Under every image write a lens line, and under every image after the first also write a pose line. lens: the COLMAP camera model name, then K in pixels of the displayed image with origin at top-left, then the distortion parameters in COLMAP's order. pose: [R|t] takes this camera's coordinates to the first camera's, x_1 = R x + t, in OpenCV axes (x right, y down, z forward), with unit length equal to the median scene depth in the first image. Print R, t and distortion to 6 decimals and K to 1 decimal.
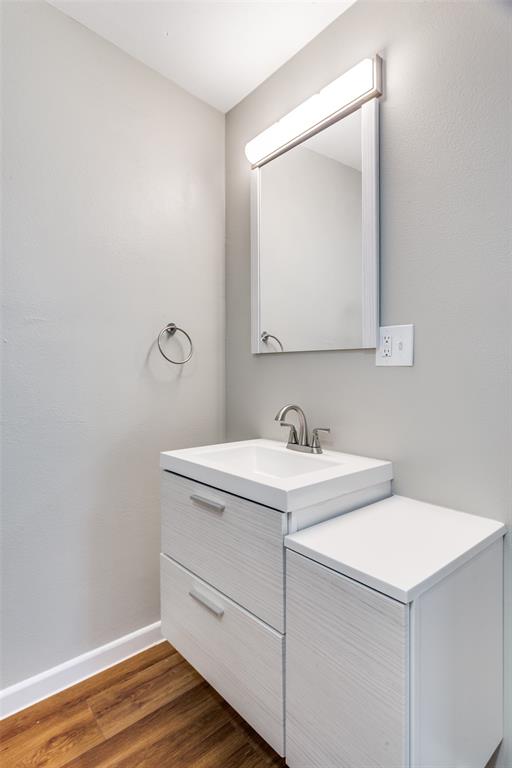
lens RADIAL K [[394.7, 0, 255.3], [0, 394.7, 371.0], [0, 0, 1]] dist [-0.003476, 0.000257]
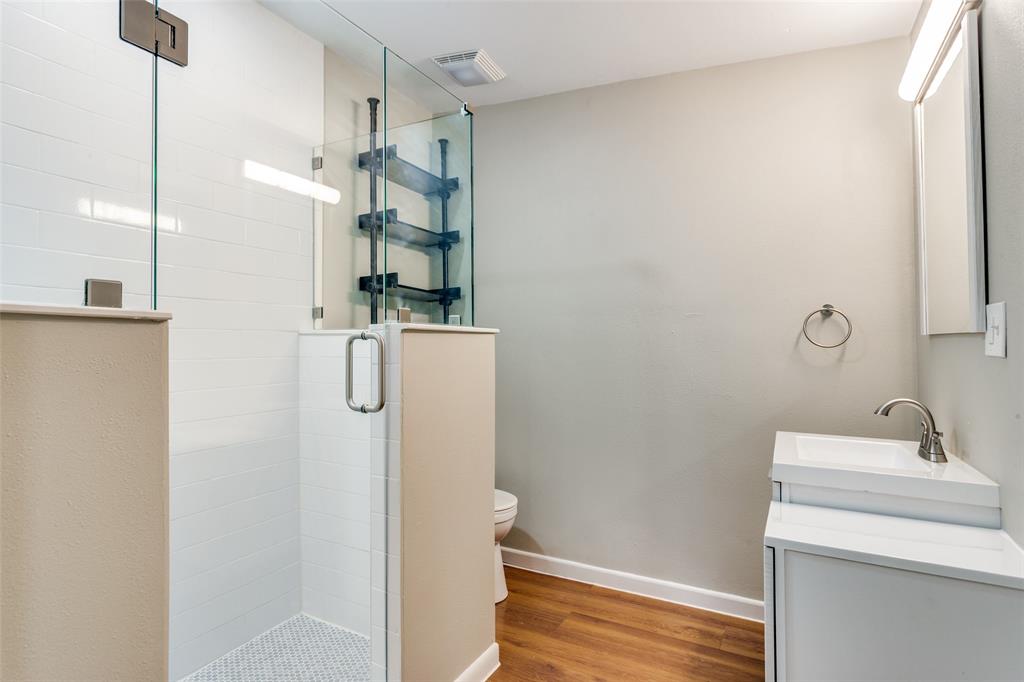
lens RADIAL K [[526.3, 0, 512.0], [0, 526.3, 341.0], [0, 0, 1]] dist [-0.003476, 0.000257]
pose [[0.364667, -0.008393, -0.931100, 0.865382], [0.007610, 0.999953, -0.006033, -0.039773], [0.931107, -0.004885, 0.364713, -0.206568]]
